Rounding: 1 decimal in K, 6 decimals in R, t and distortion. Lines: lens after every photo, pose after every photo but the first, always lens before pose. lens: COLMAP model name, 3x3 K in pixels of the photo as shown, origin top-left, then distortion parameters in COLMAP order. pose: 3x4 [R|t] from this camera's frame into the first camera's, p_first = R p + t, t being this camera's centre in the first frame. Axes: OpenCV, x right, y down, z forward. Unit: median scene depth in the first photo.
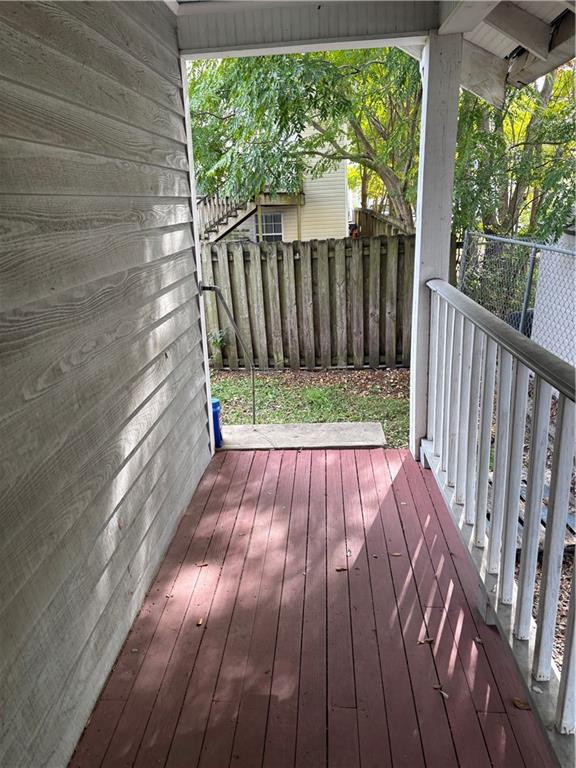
lens RADIAL K [[580.8, 0, 288.0], [0, 580.8, 384.0], [0, 0, 1]] dist [0.049123, -0.000157]
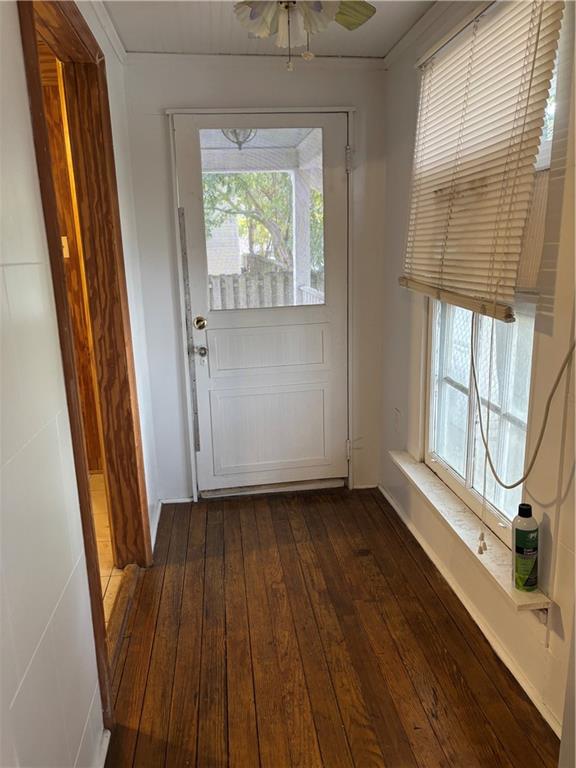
lens RADIAL K [[580.8, 0, 288.0], [0, 580.8, 384.0], [0, 0, 1]] dist [0.049123, -0.000157]
pose [[0.982003, -0.029958, 0.186472, -0.043595], [0.043460, 0.996687, -0.068748, 0.069881], [-0.183794, 0.075615, 0.980052, -0.219082]]
